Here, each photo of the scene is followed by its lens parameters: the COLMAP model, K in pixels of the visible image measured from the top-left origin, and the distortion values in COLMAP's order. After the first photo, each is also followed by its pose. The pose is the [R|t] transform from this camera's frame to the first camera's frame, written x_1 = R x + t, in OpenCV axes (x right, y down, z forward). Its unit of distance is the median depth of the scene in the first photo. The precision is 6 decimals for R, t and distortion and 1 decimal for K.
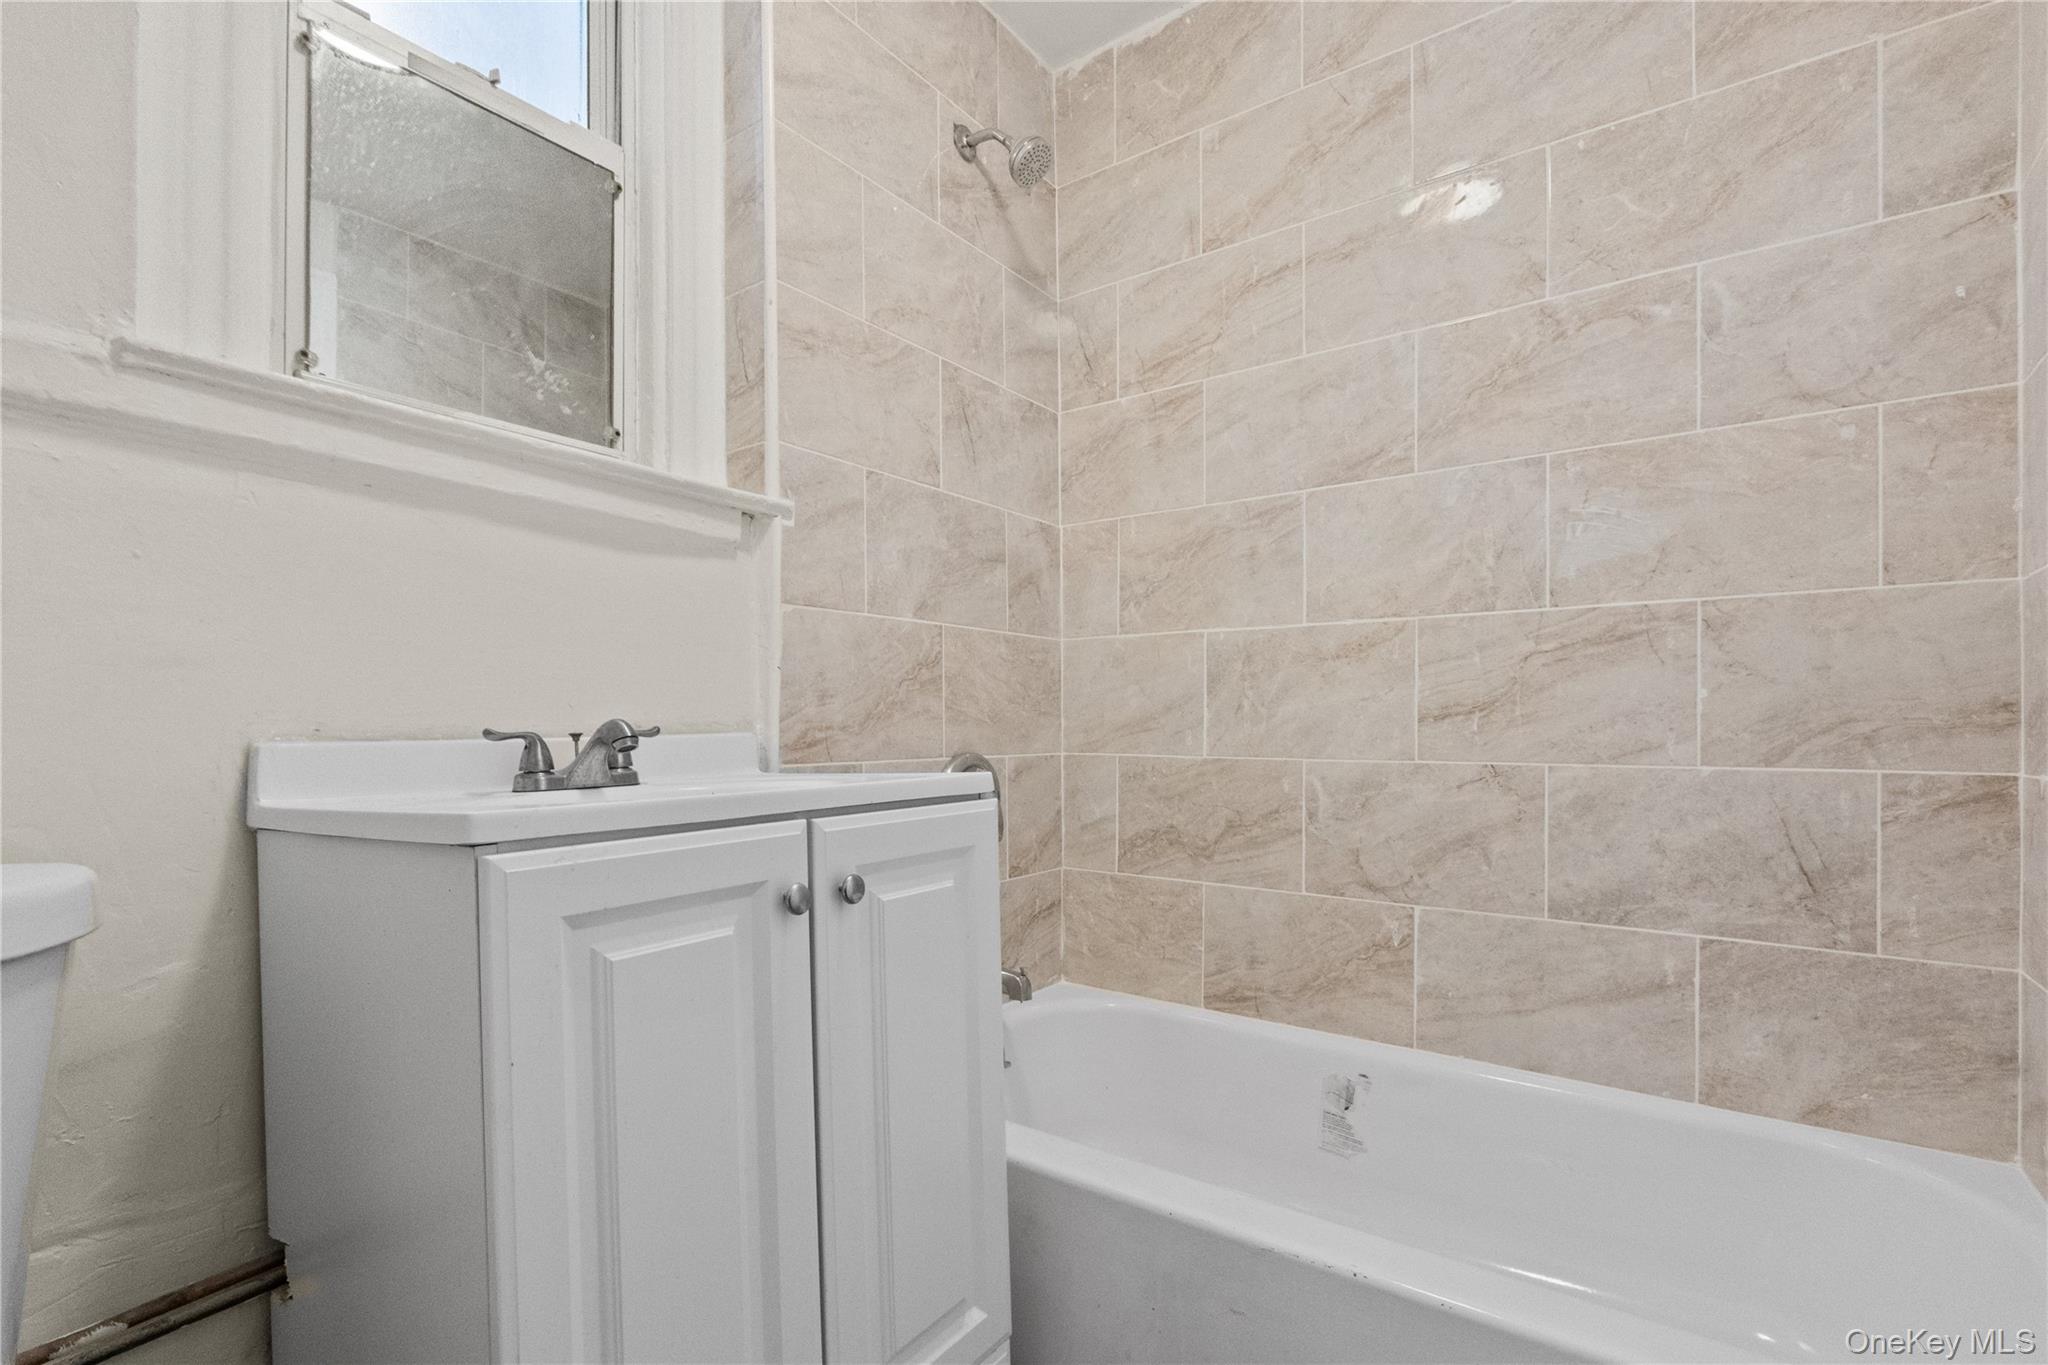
lens RADIAL K [[959.0, 0, 1023.6], [0, 959.0, 744.7], [0, 0, 1]] dist [-0.000220, 0.000337]
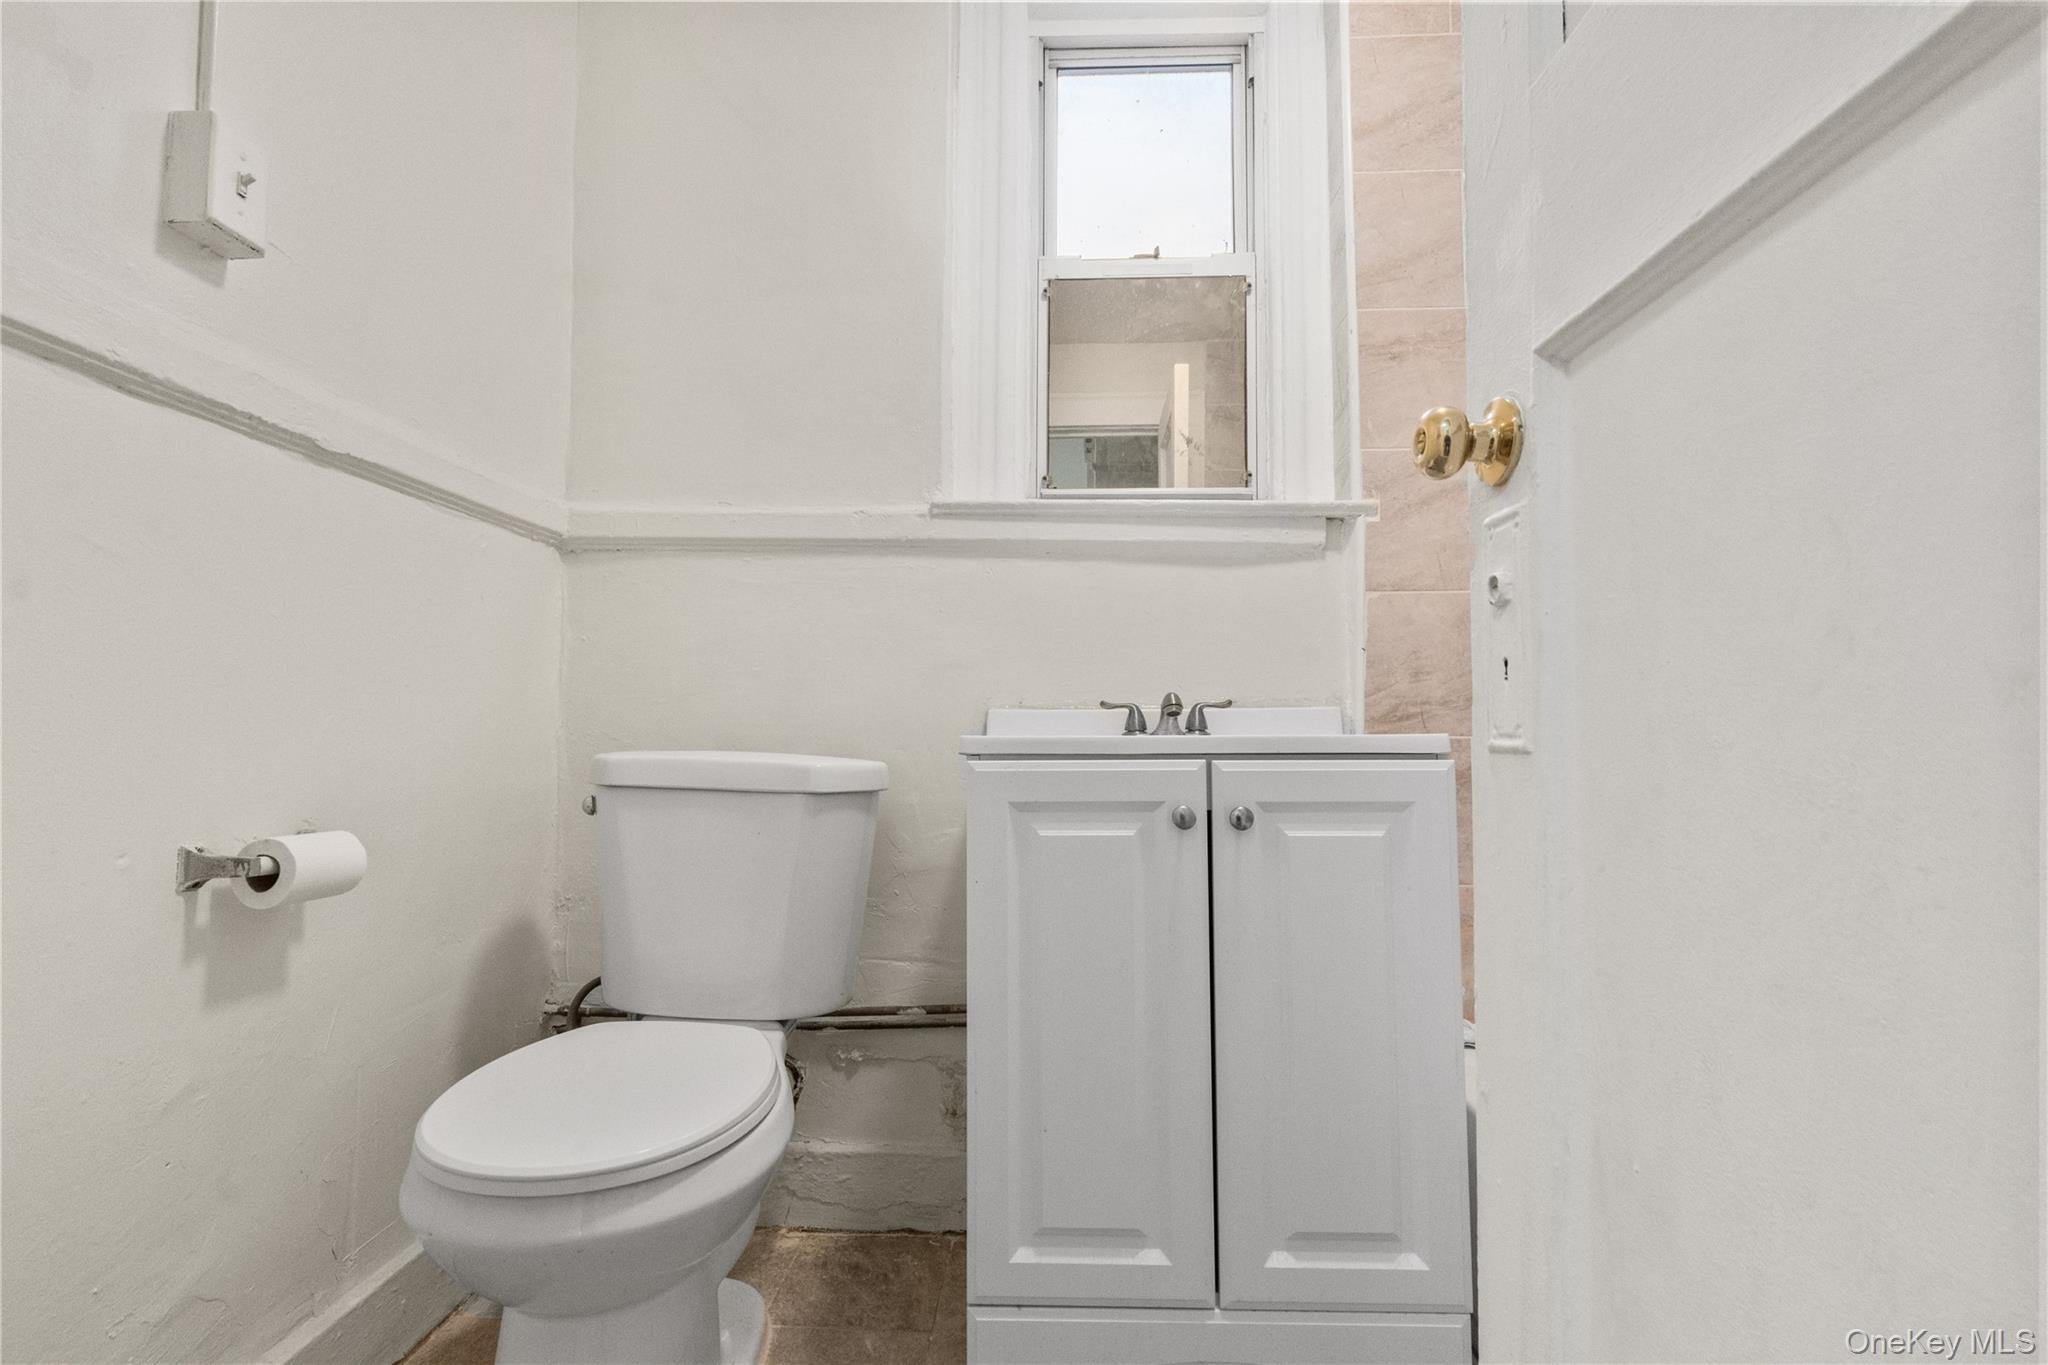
lens RADIAL K [[943.3, 0, 1008.2], [0, 943.3, 717.5], [0, 0, 1]] dist [0.012304, 0.000341]
pose [[0.555352, -0.010811, -0.831545, 0.450113], [-0.020283, 0.999442, -0.026540, 0.039194], [0.831368, 0.031605, 0.554823, 0.044297]]
